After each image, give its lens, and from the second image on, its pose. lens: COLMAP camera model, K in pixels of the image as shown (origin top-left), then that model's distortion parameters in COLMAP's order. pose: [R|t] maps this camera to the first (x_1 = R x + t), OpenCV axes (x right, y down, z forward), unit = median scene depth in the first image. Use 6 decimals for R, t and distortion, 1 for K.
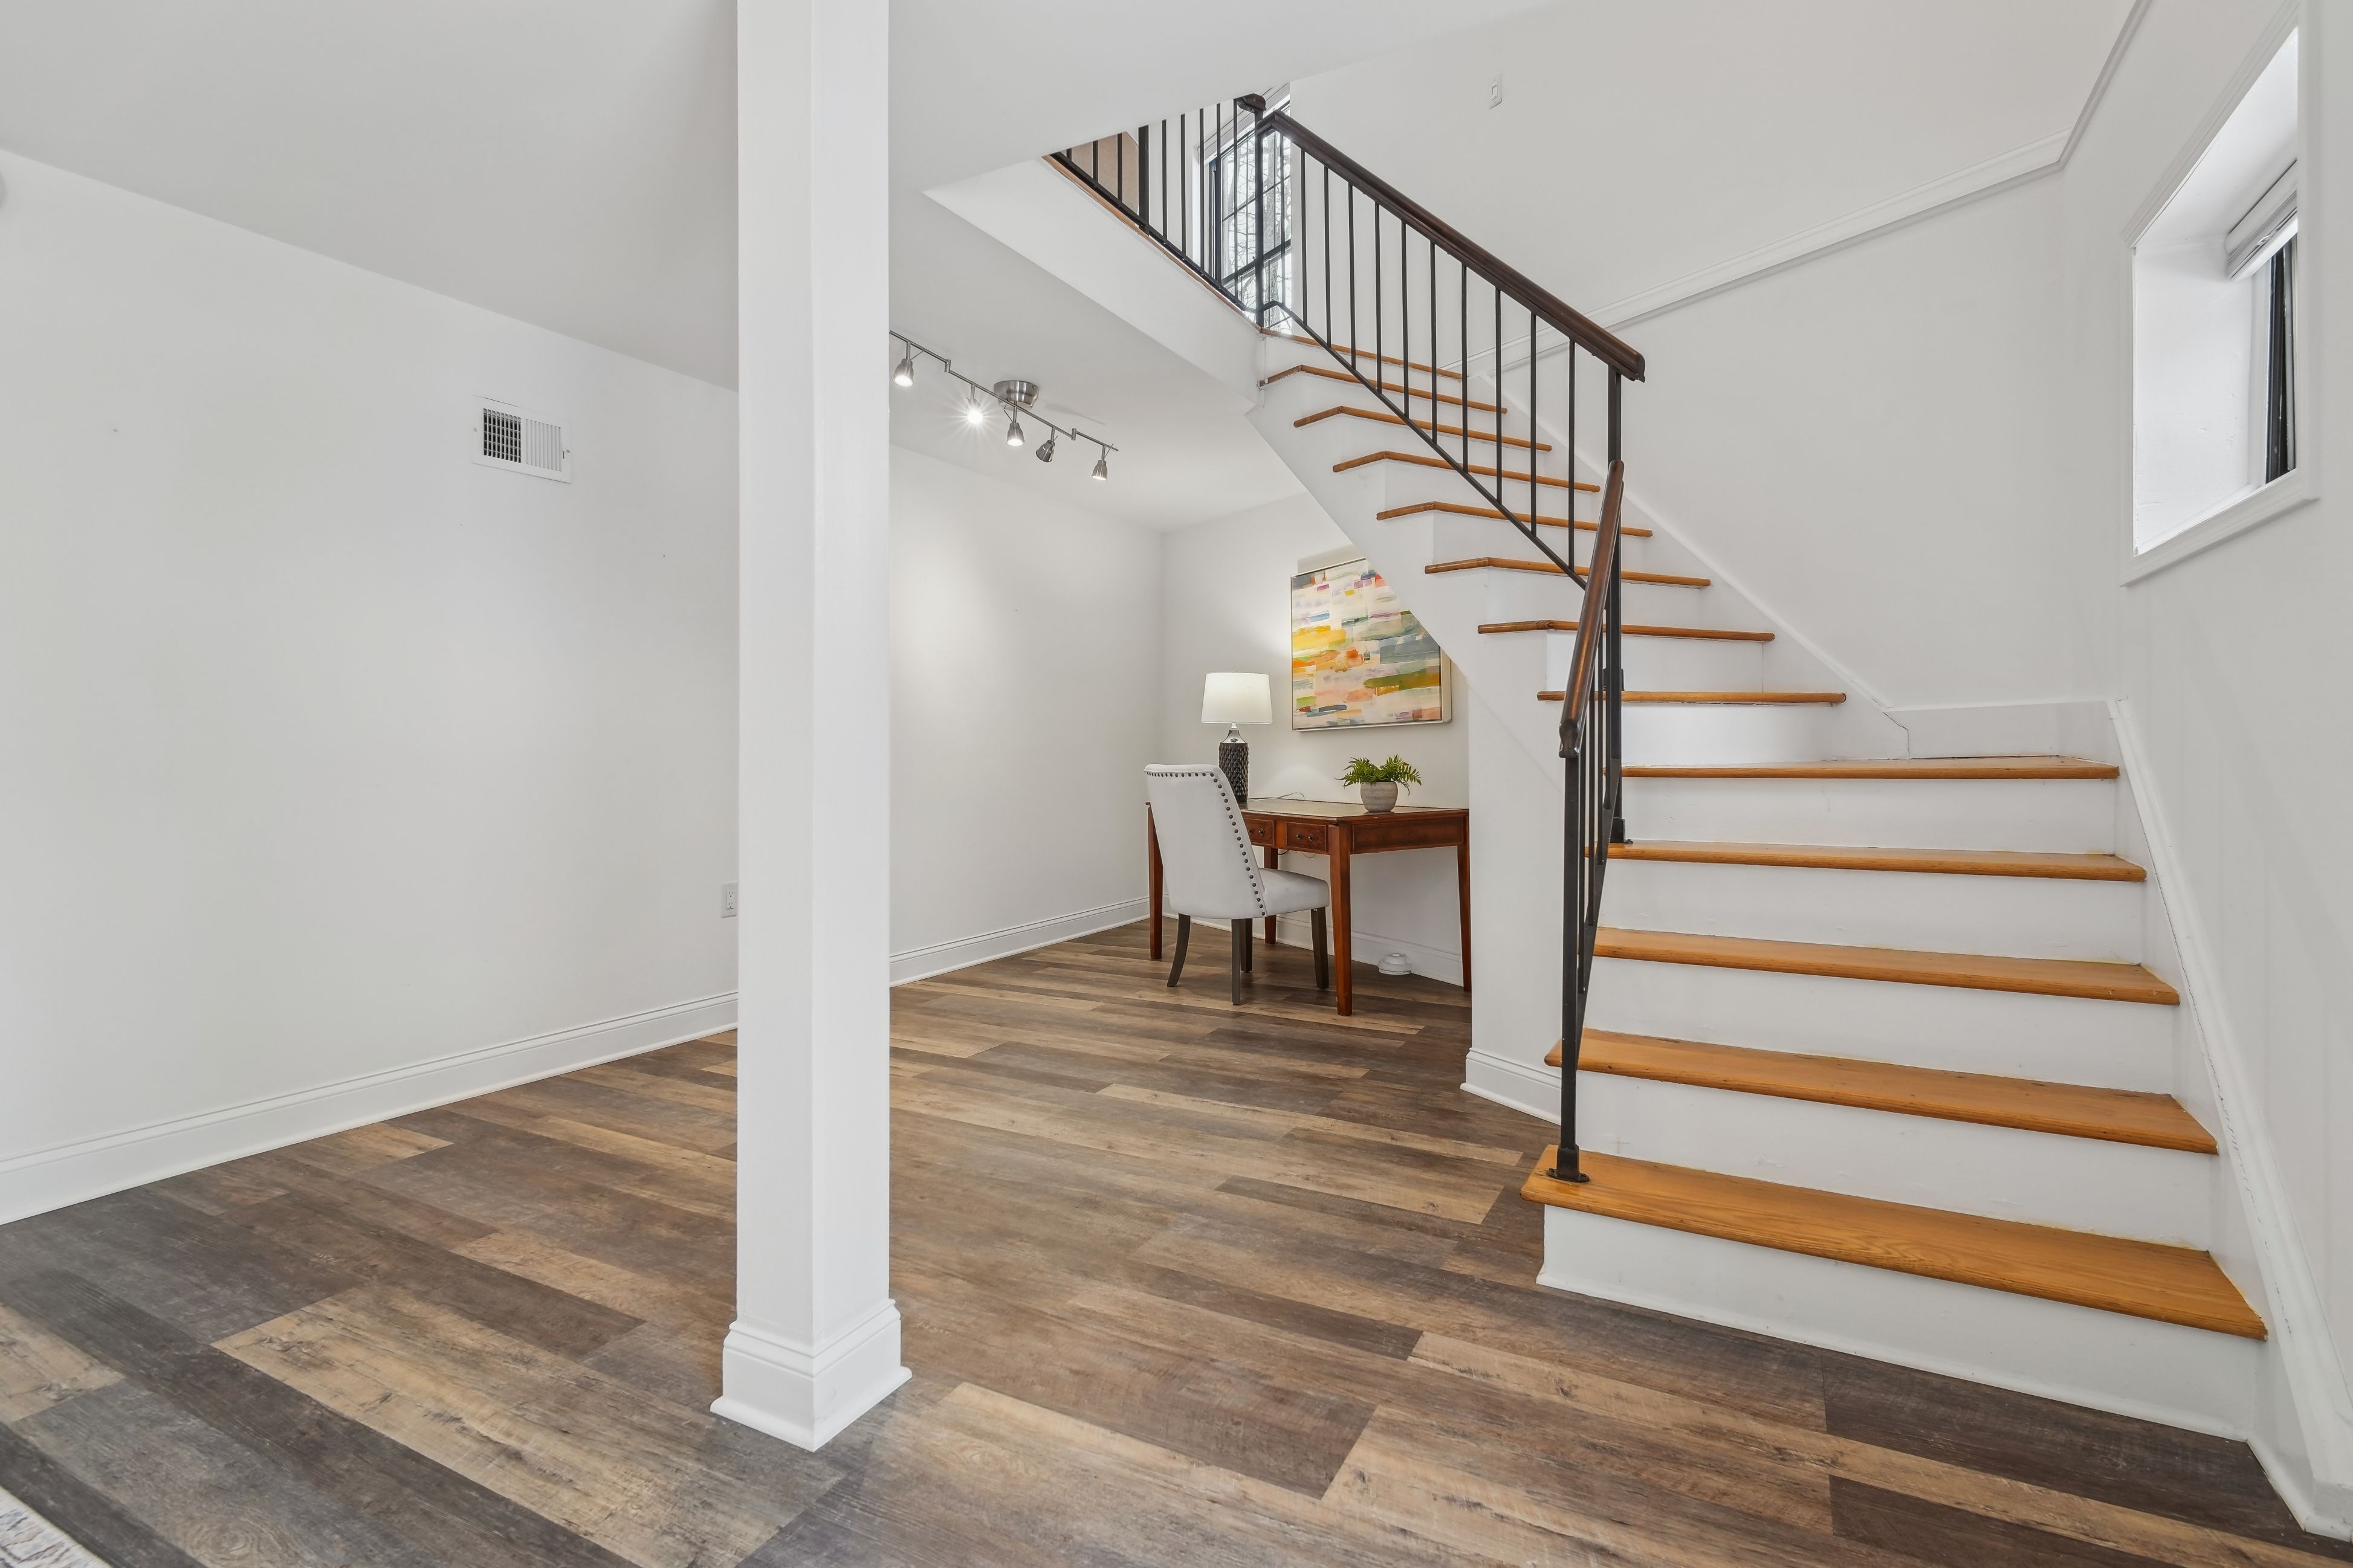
lens RADIAL K [[1124.6, 0, 1188.9], [0, 1124.6, 723.1], [0, 0, 1]] dist [0.008334, -0.006503]
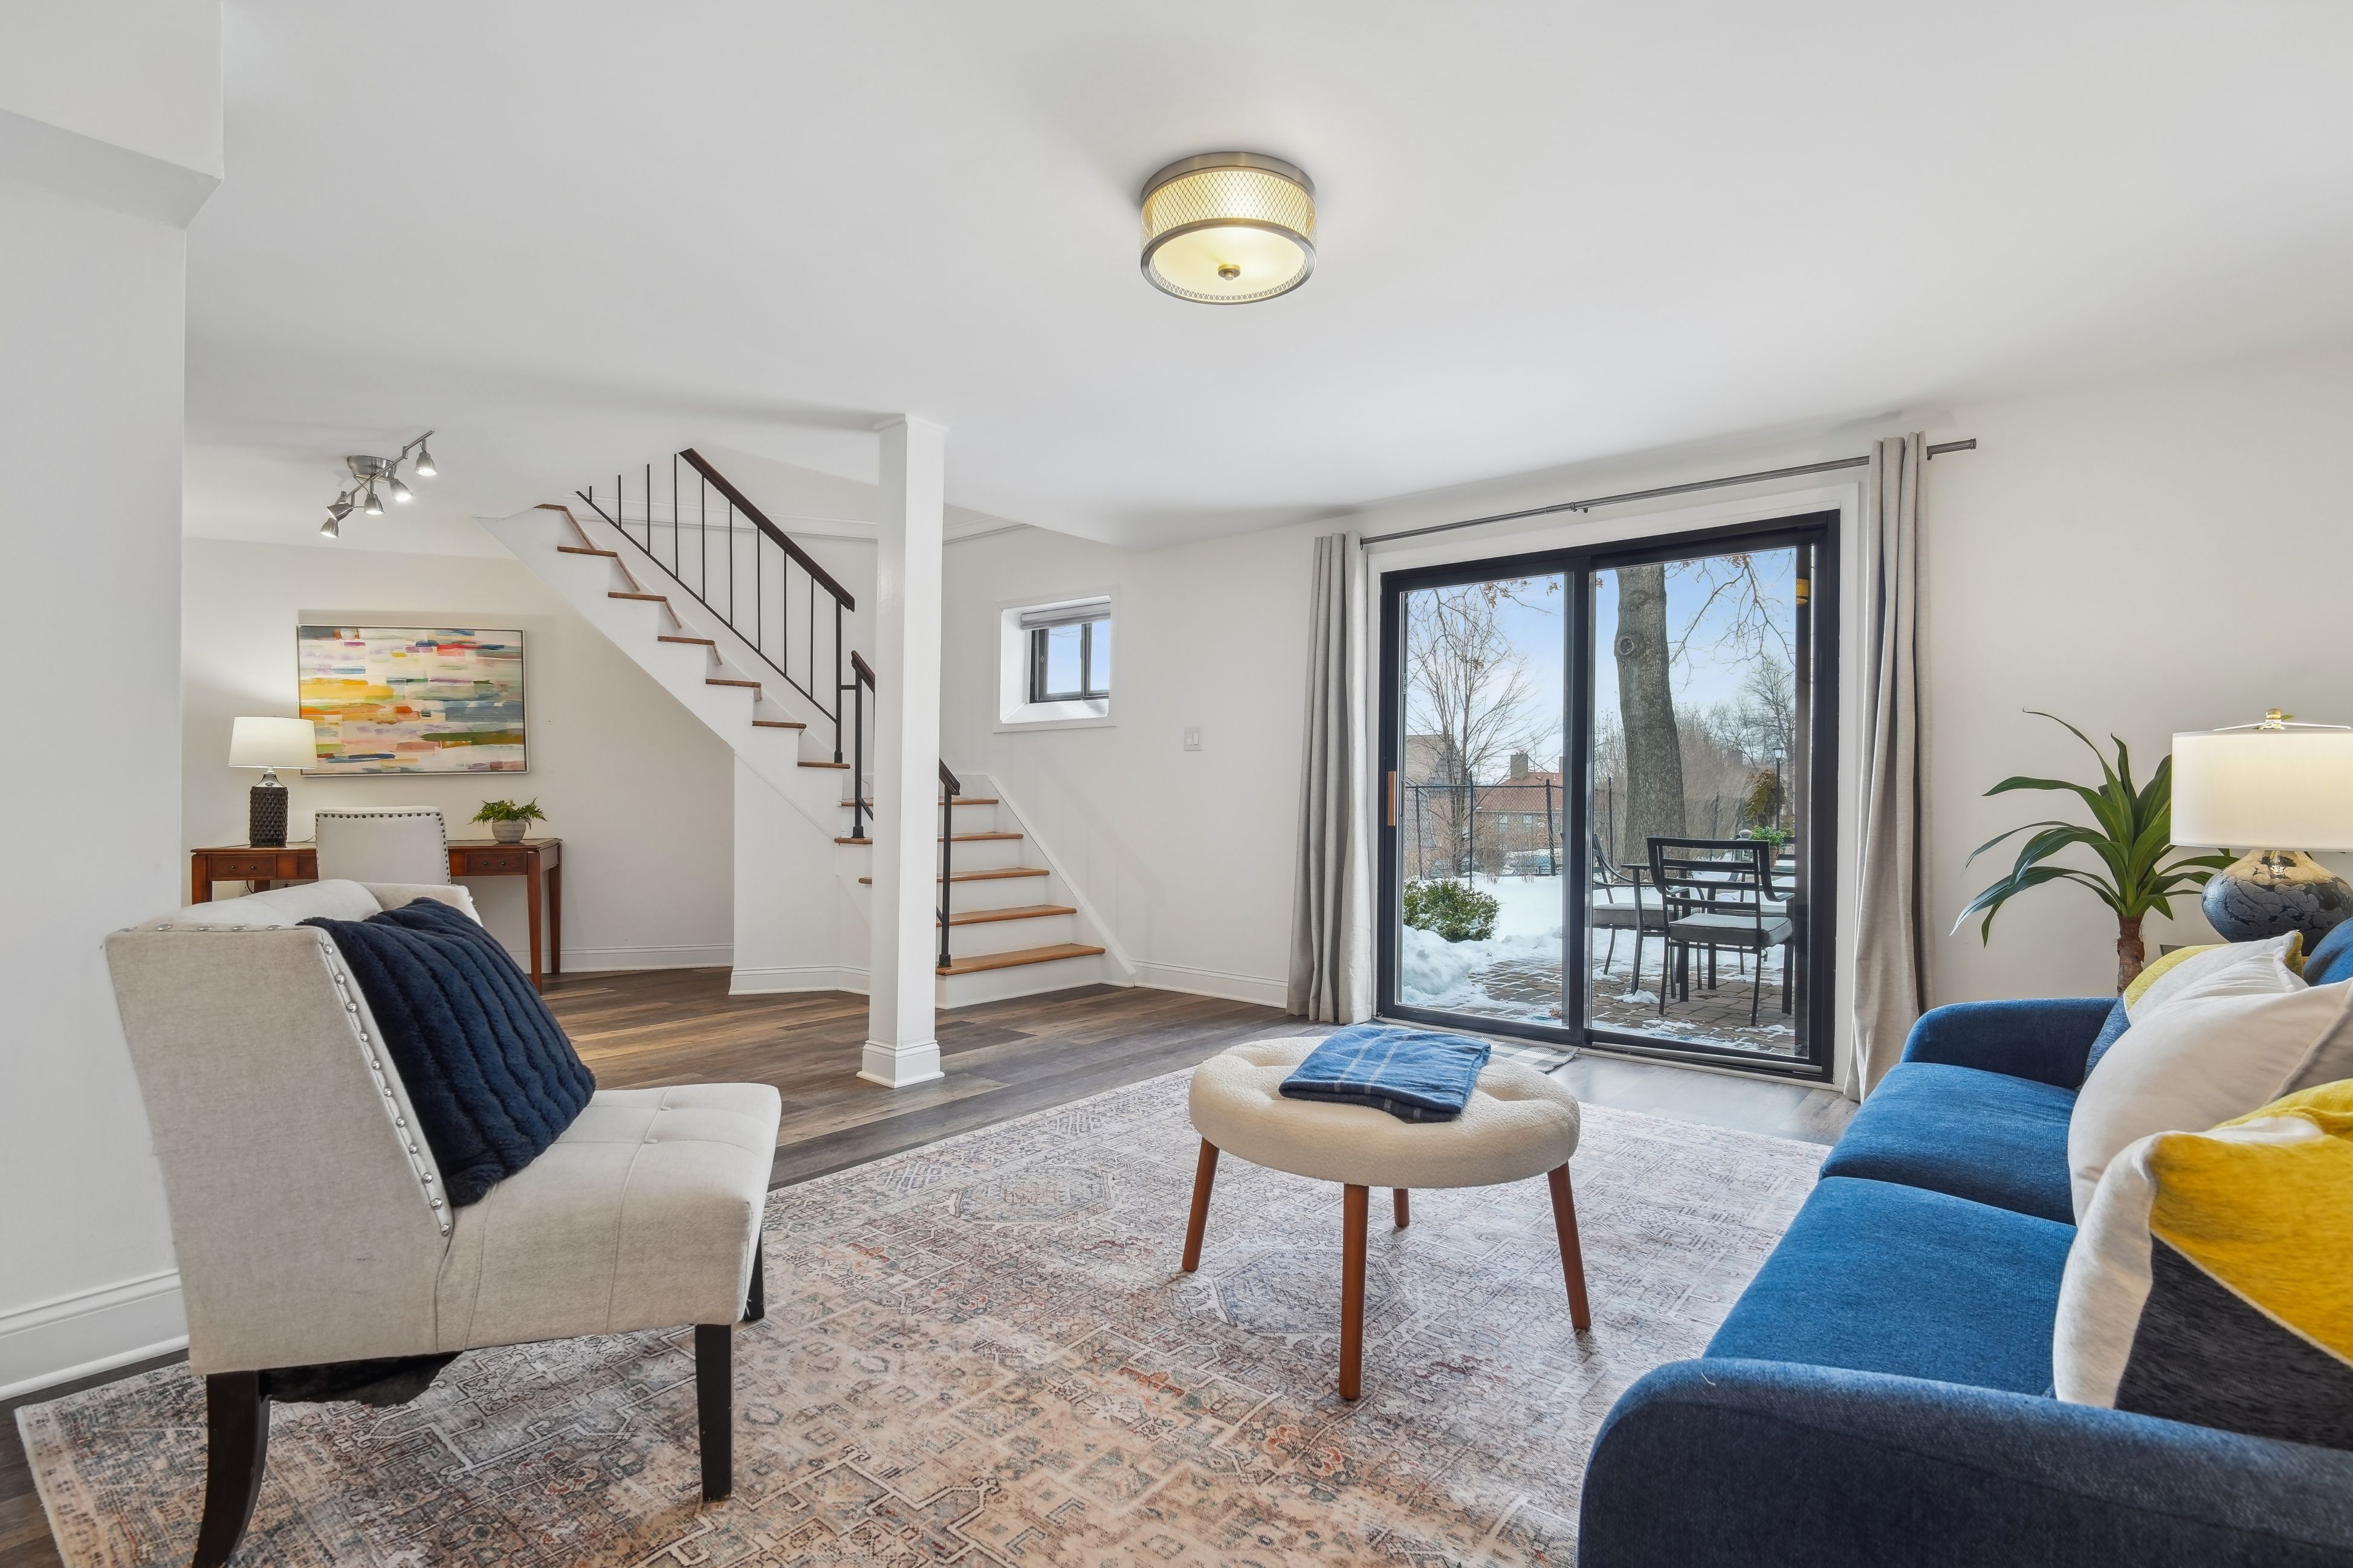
lens RADIAL K [[1124.6, 0, 1169.2], [0, 1124.6, 822.7], [0, 0, 1]] dist [0.008334, -0.006503]
pose [[0.206152, -0.024289, 0.978218, -1.188239], [-0.020669, 0.999361, 0.029170, 0.005001], [-0.978302, -0.026232, 0.205518, 0.012031]]
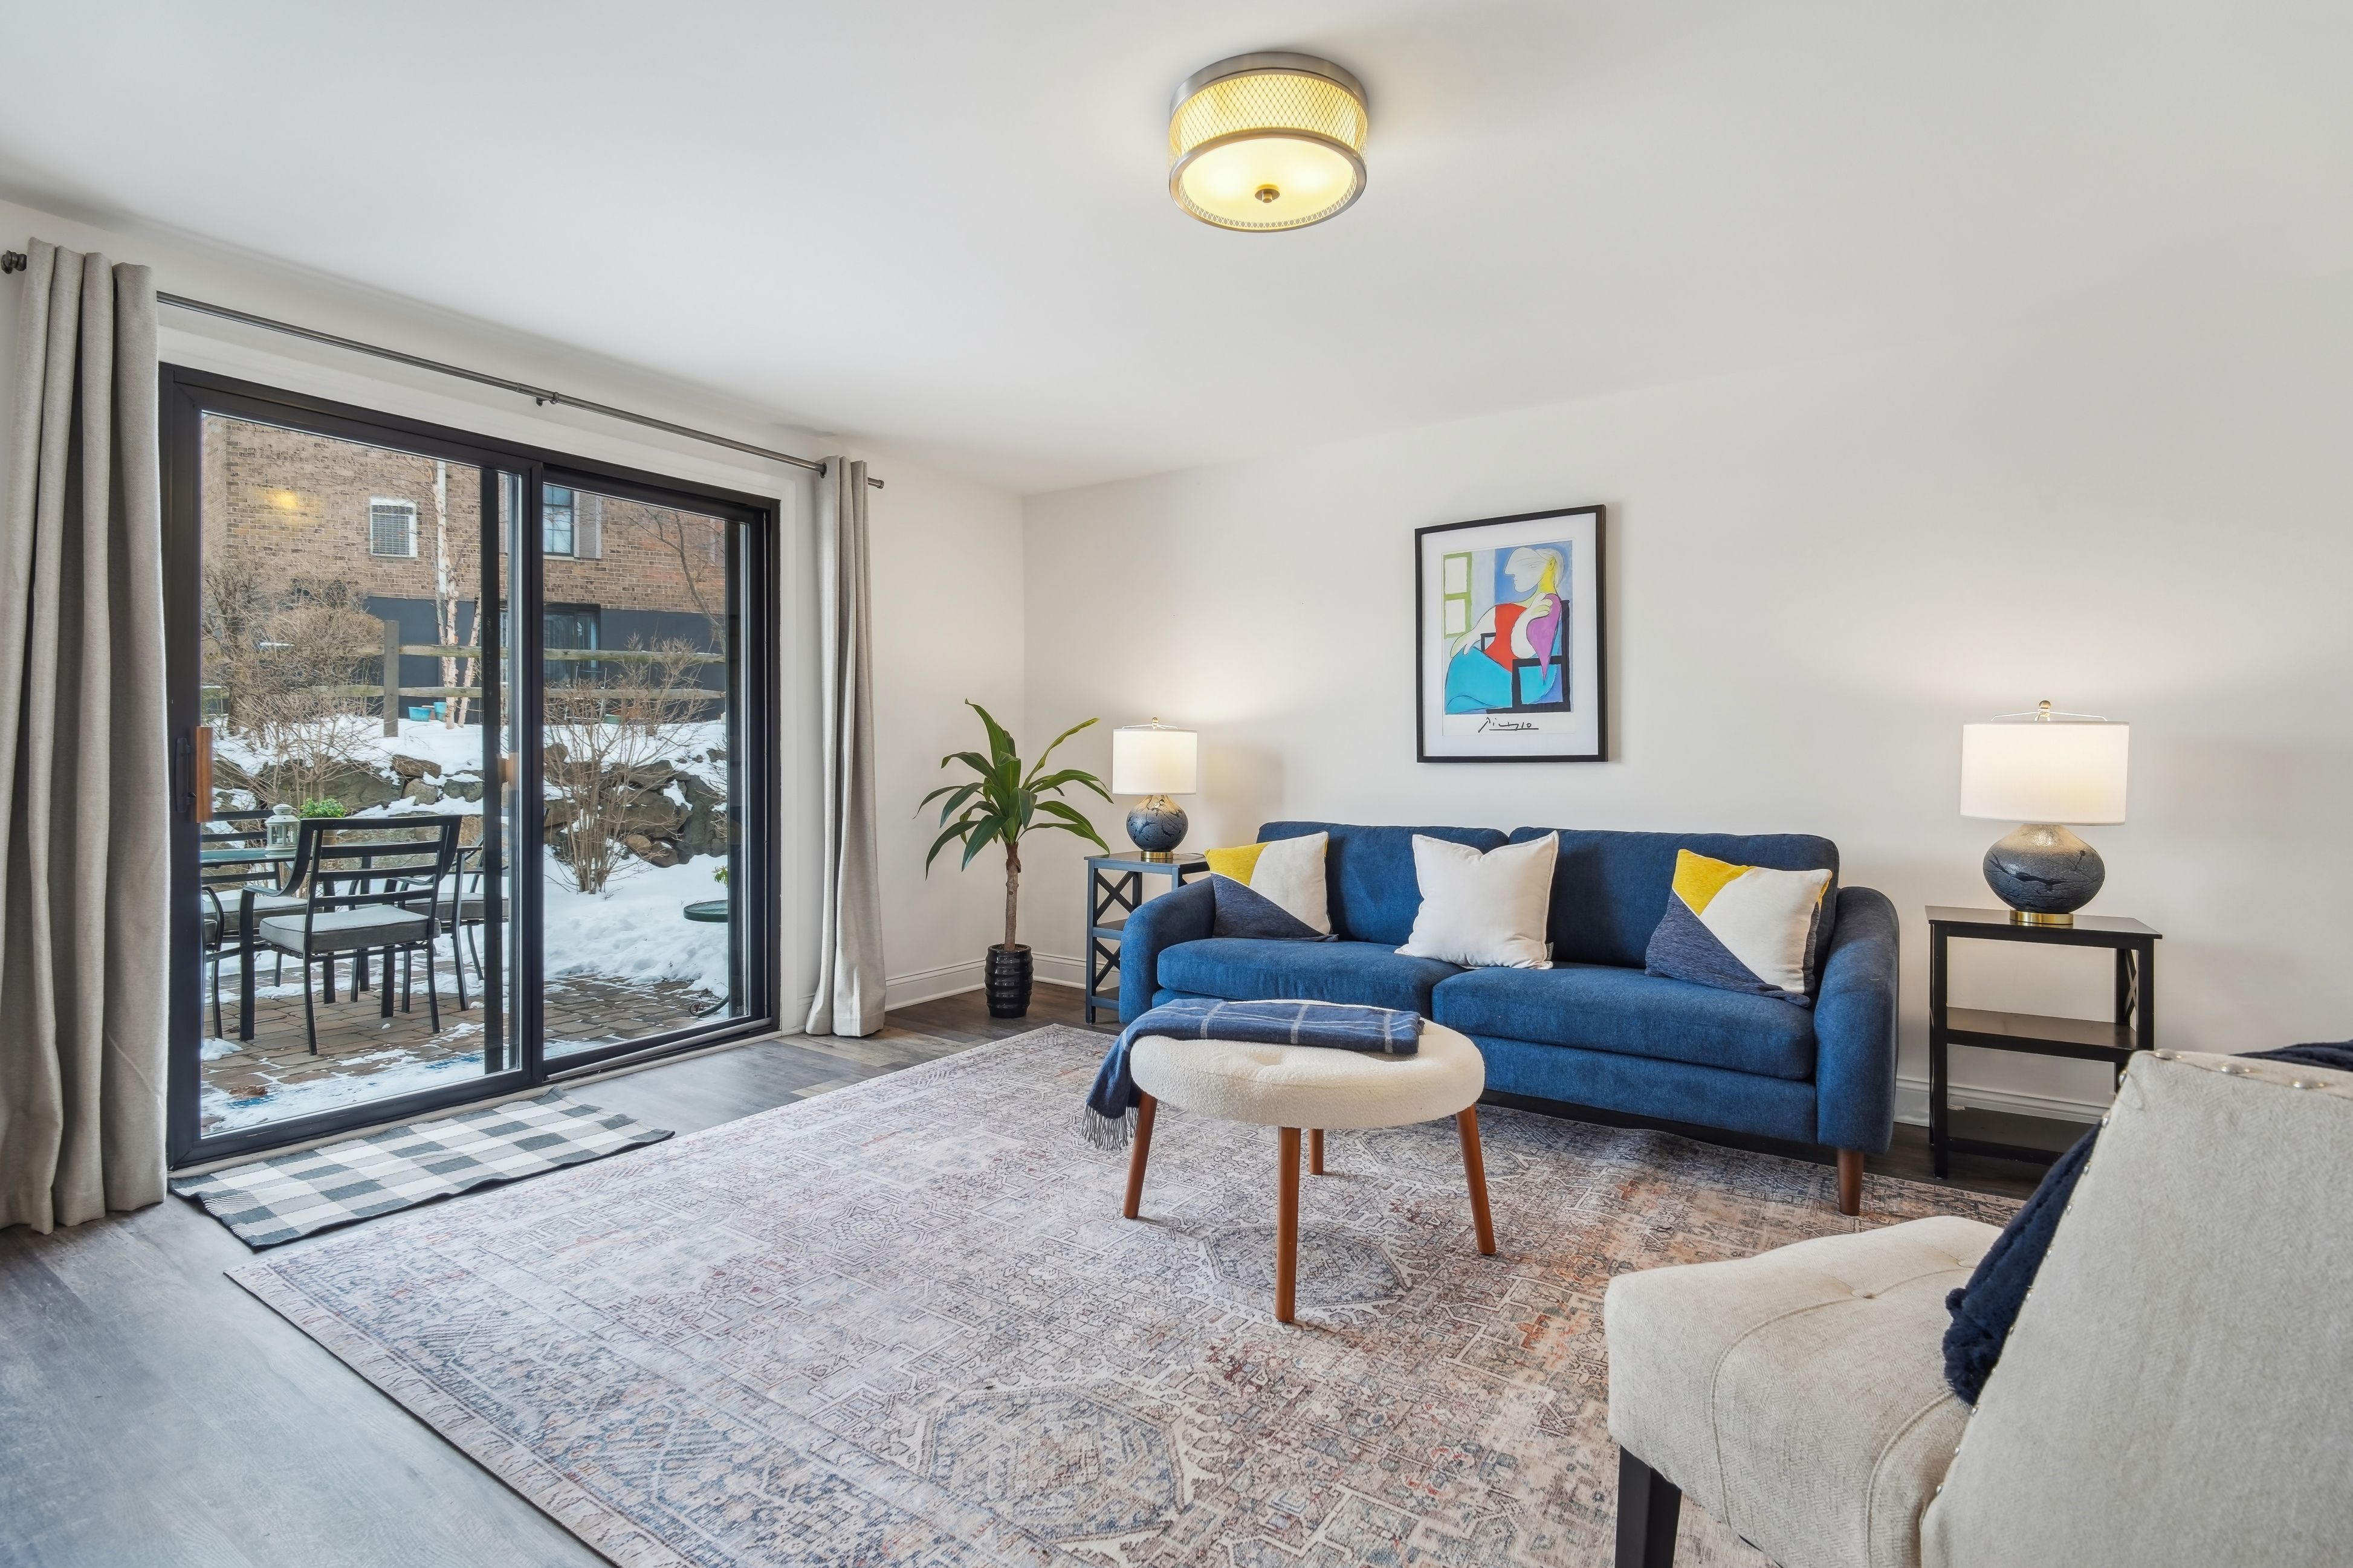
lens RADIAL K [[1124.6, 0, 1184.8], [0, 1124.6, 766.1], [0, 0, 1]] dist [0.008334, -0.006503]
pose [[-0.994342, -0.005001, 0.106106, -0.535901], [-0.005705, 0.999964, -0.006334, 0.005294], [-0.106071, -0.006904, -0.994335, 0.731419]]
